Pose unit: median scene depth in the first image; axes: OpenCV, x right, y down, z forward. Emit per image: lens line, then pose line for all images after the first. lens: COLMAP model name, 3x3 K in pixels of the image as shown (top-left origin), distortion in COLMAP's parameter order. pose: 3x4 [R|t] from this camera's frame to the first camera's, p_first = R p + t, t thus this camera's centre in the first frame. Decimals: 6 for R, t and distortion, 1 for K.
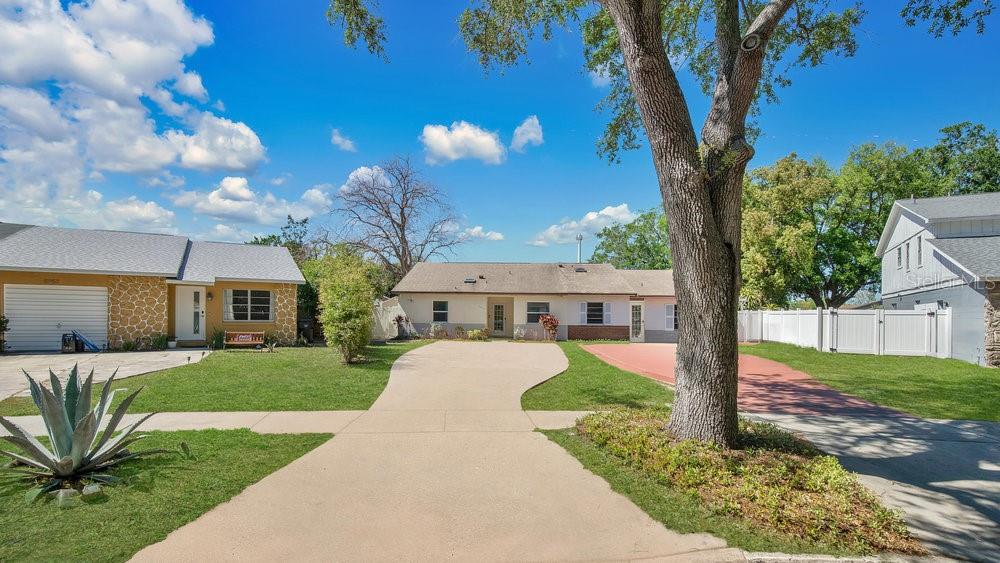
lens RADIAL K [[469.6, 0, 473.1], [0, 469.6, 301.3], [0, 0, 1]] dist [-0.023281, 0.000195]
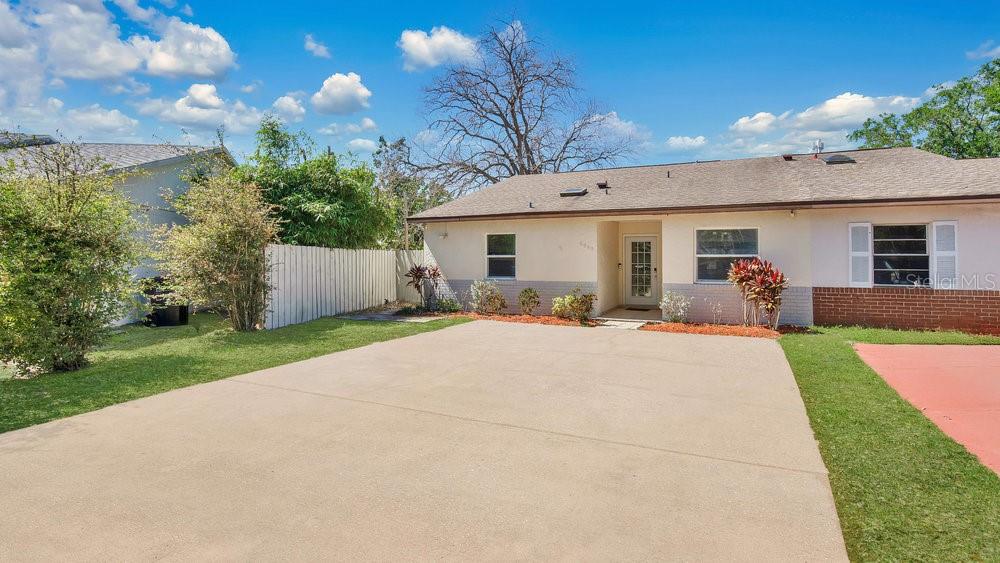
lens RADIAL K [[472.2, 0, 494.9], [0, 472.2, 266.9], [0, 0, 1]] dist [-0.024011, 0.000417]
pose [[0.932454, -0.005701, -0.361243, 0.101495], [0.017425, 0.999422, 0.029205, 0.019230], [0.360868, -0.033527, 0.932014, 0.567376]]
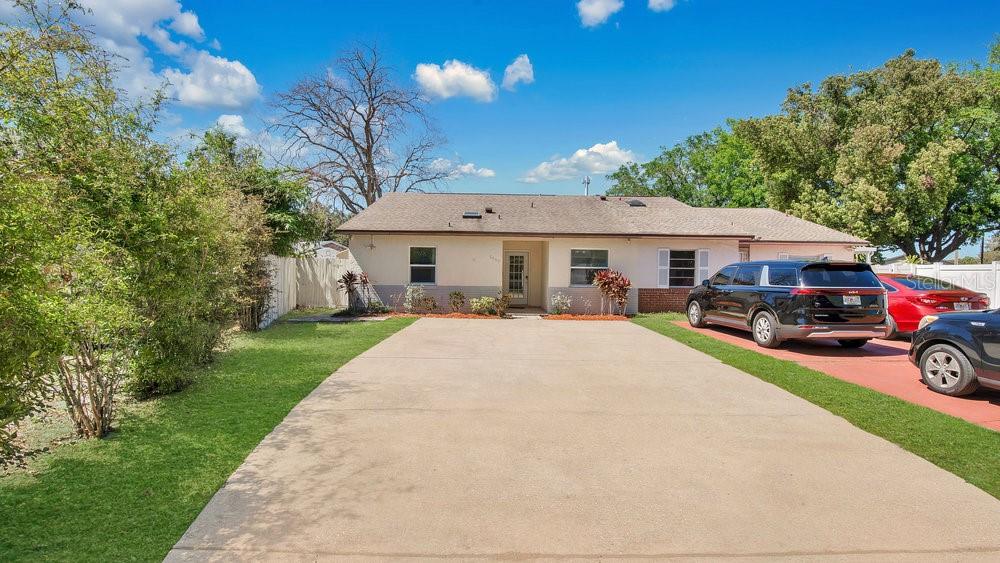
lens RADIAL K [[472.2, 0, 494.9], [0, 472.2, 266.9], [0, 0, 1]] dist [-0.024011, 0.000417]
pose [[0.996112, 0.000714, 0.088098, -0.033569], [-0.002250, 0.999847, 0.017342, 0.013744], [-0.088072, -0.017473, 0.995961, 0.428519]]
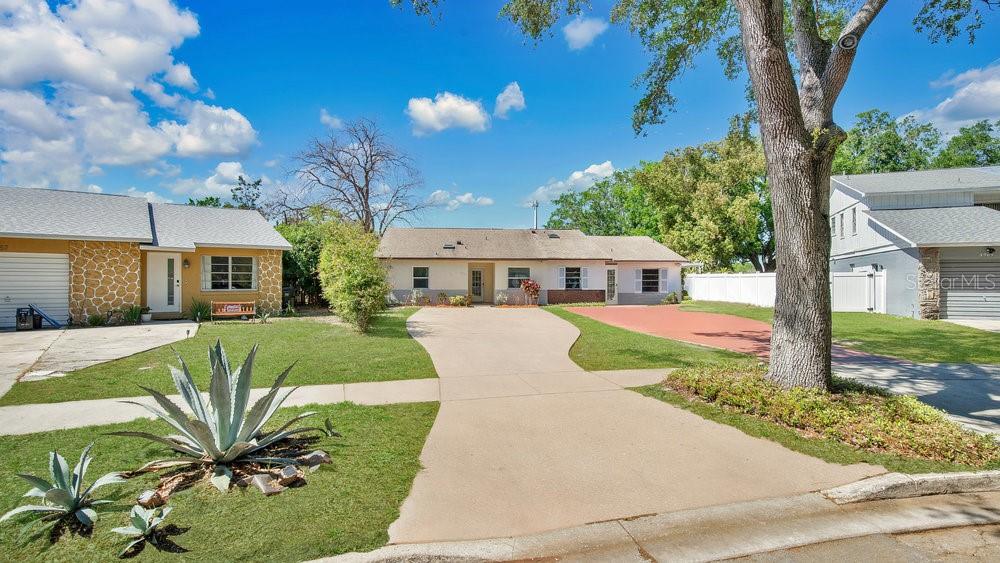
lens RADIAL K [[472.2, 0, 494.9], [0, 472.2, 266.9], [0, 0, 1]] dist [-0.024011, 0.000417]
pose [[0.986275, -0.006963, 0.164963, -0.083131], [0.007010, 0.999975, 0.000299, -0.000332], [-0.164961, 0.000861, 0.986300, 0.000011]]
